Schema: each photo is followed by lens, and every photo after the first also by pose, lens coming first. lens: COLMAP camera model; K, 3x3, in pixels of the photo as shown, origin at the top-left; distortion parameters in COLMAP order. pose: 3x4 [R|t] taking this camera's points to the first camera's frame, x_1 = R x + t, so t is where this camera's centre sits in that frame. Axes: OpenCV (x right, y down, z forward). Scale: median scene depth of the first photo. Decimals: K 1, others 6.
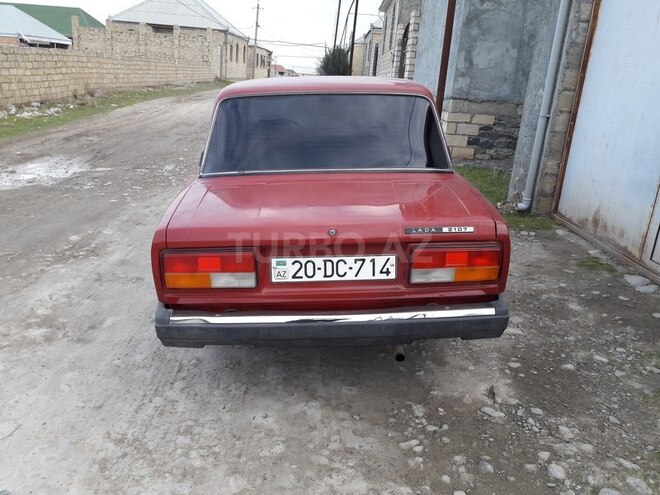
lens RADIAL K [[535.7, 0, 330.0], [0, 535.7, 247.5], [0, 0, 1]] dist [0.036305, -0.061951]
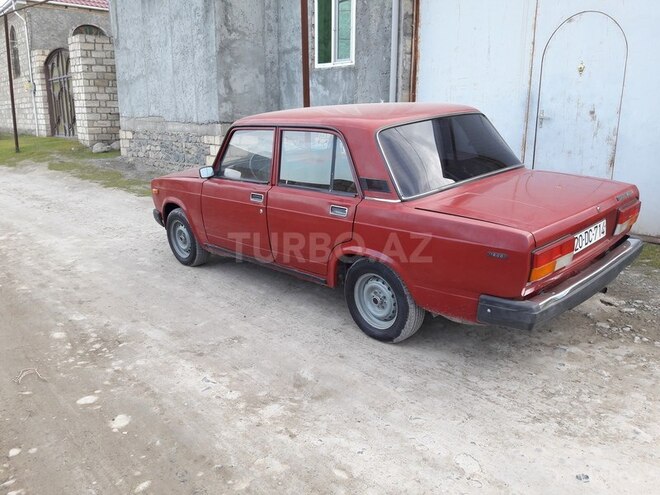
lens RADIAL K [[529.7, 0, 332.1], [0, 529.7, 255.2], [0, 0, 1]] dist [0.082905, -0.137874]
pose [[0.753803, -0.238447, 0.612310, -0.582750], [0.252257, 0.965446, 0.065418, -0.075747], [-0.606751, 0.105147, 0.787907, 0.134120]]
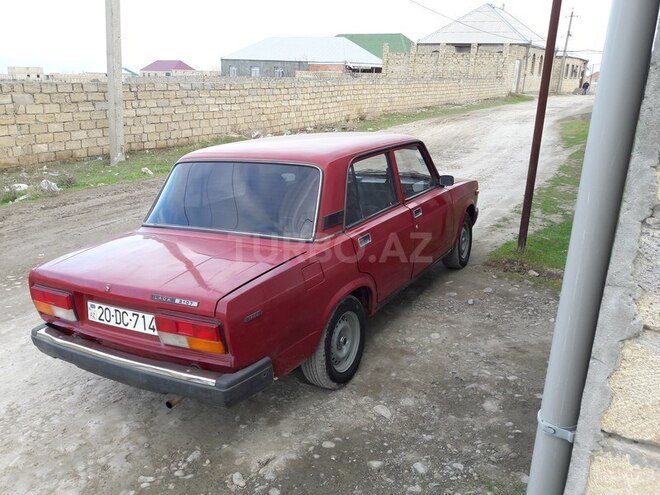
lens RADIAL K [[529.7, 0, 332.1], [0, 529.7, 255.2], [0, 0, 1]] dist [0.082905, -0.137874]
pose [[0.850690, 0.115995, -0.512710, 0.440333], [-0.119887, 0.992457, 0.025615, -0.082120], [0.511814, 0.039677, 0.858180, 0.083348]]
